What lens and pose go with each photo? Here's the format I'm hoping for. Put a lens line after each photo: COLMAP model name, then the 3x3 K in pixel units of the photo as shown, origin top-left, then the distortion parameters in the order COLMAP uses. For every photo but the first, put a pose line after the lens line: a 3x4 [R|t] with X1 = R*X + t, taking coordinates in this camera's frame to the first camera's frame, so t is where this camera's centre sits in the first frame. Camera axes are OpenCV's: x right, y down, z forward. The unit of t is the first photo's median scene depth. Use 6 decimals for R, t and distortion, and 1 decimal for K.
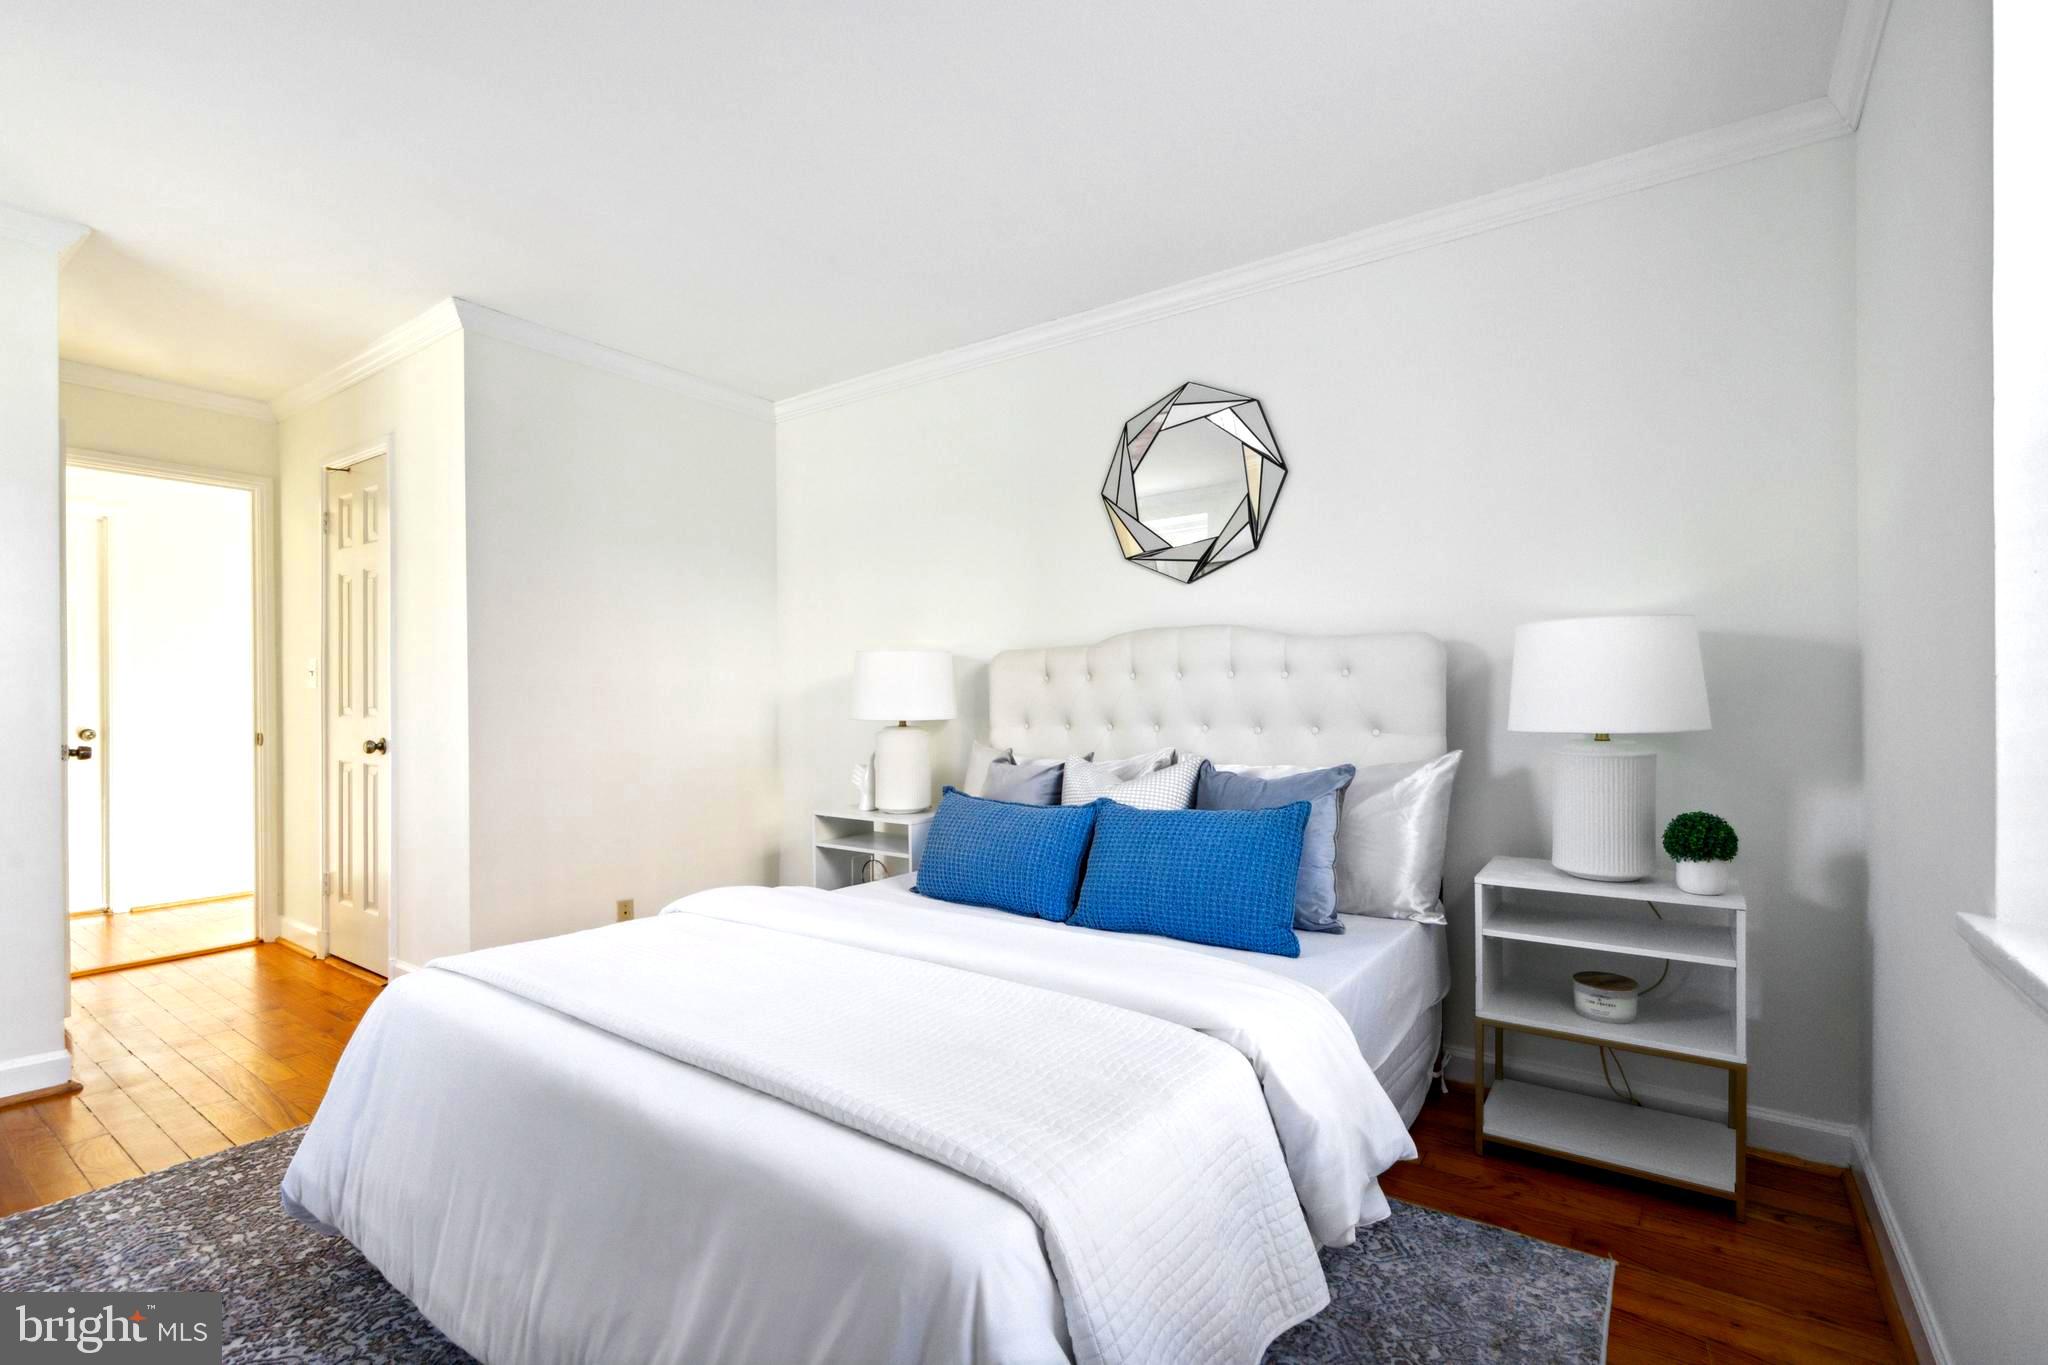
lens RADIAL K [[939.2, 0, 1025.7], [0, 939.2, 684.5], [0, 0, 1]] dist [-0.005092, 0.001949]
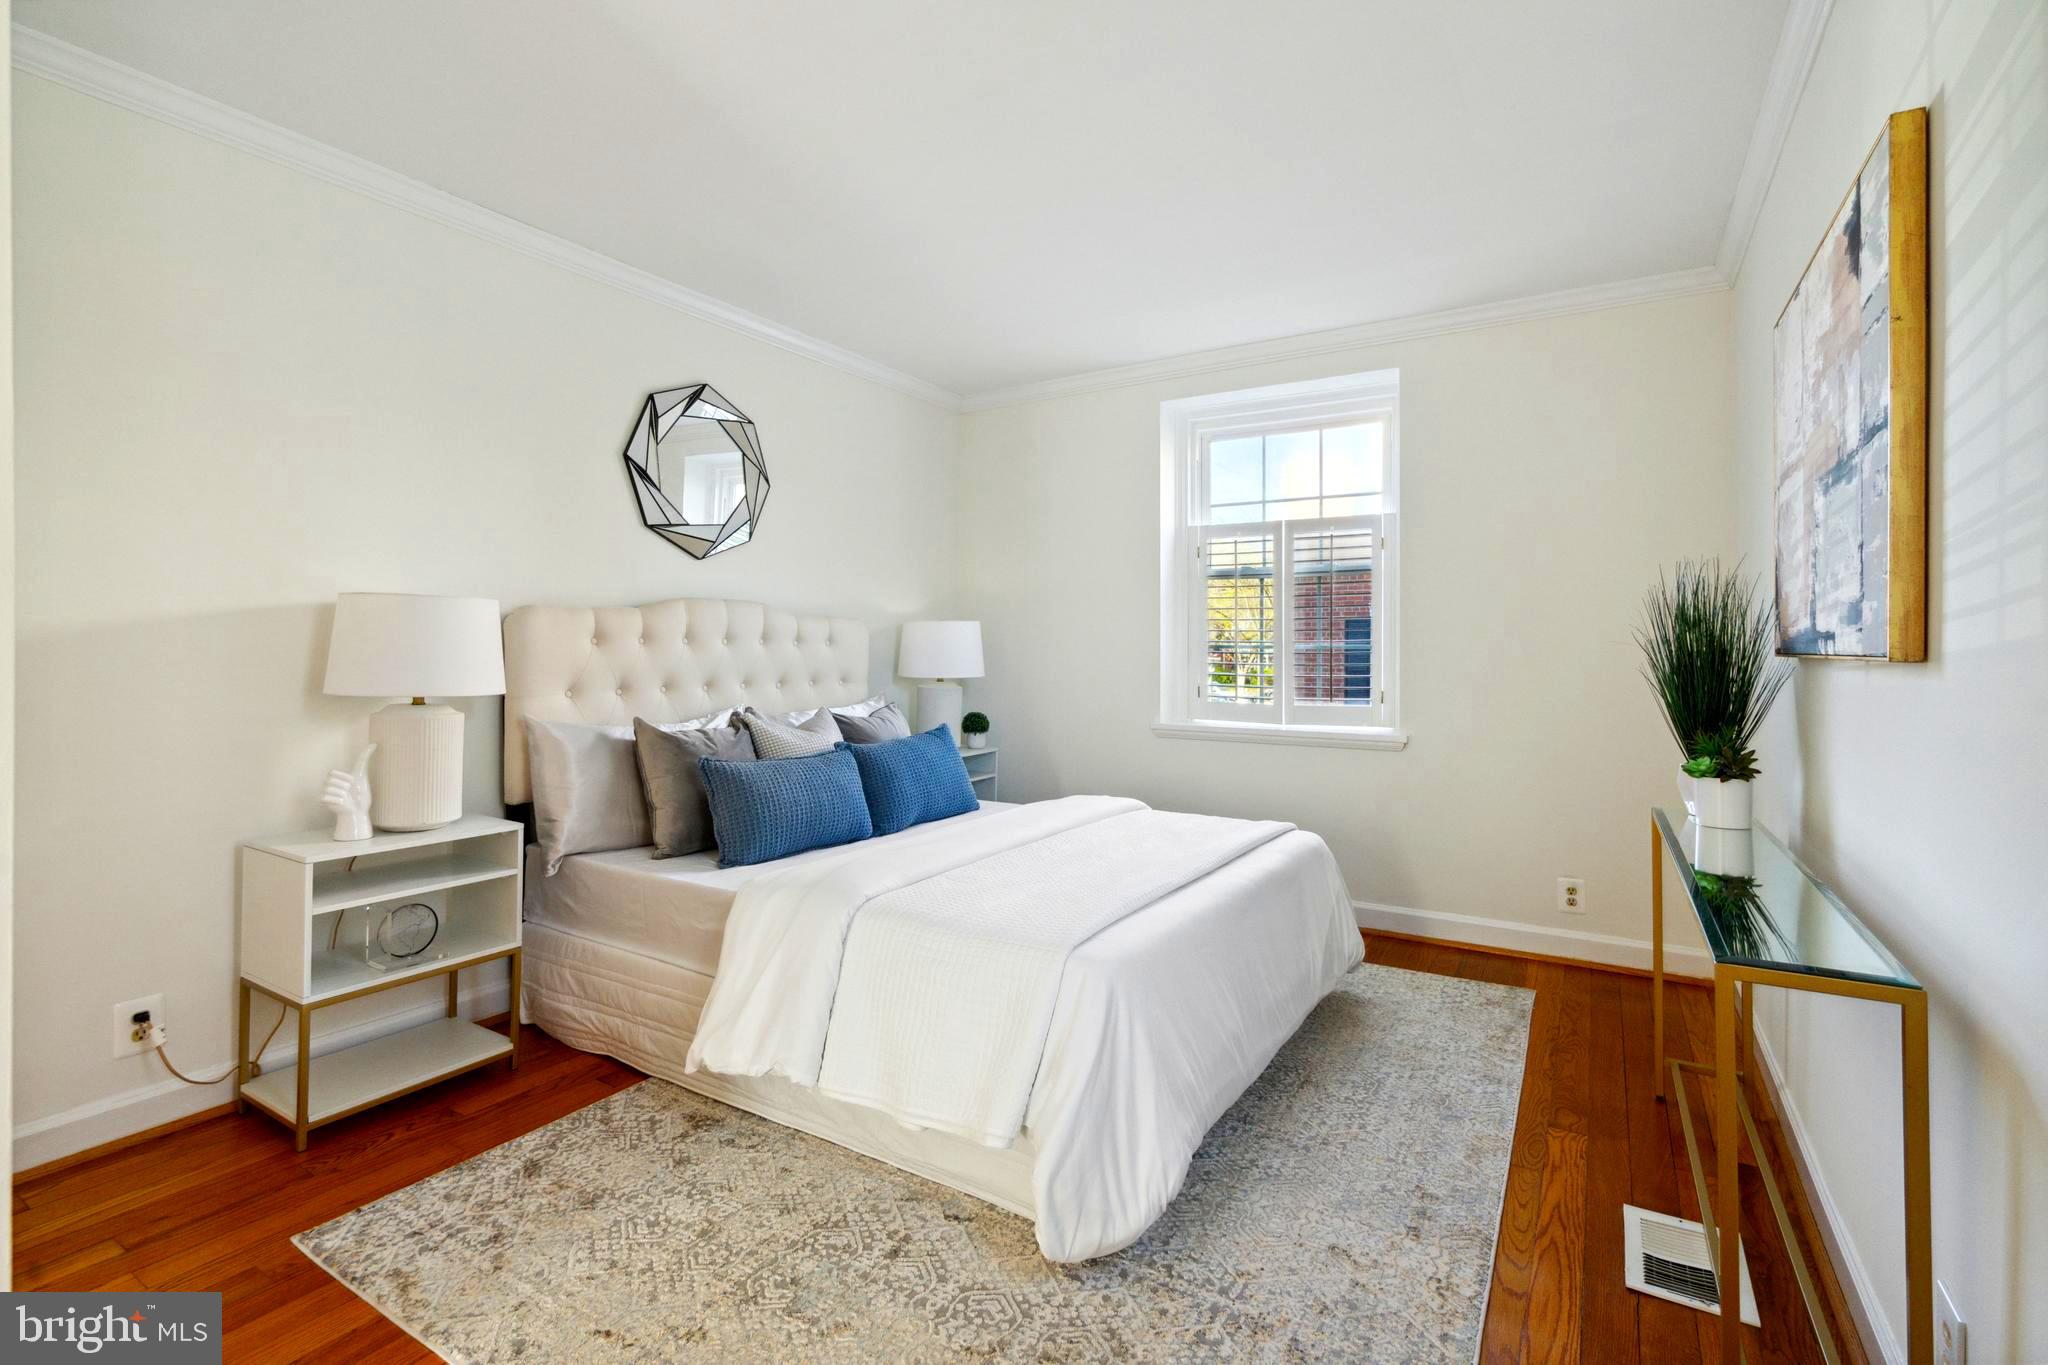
lens RADIAL K [[939.2, 0, 1040.6], [0, 939.2, 656.6], [0, 0, 1]] dist [-0.005092, 0.001949]
pose [[-0.075770, 0.002947, 0.997121, -0.948621], [-0.010930, 0.999933, -0.003786, 0.008110], [-0.997065, -0.011185, -0.075733, 0.651004]]
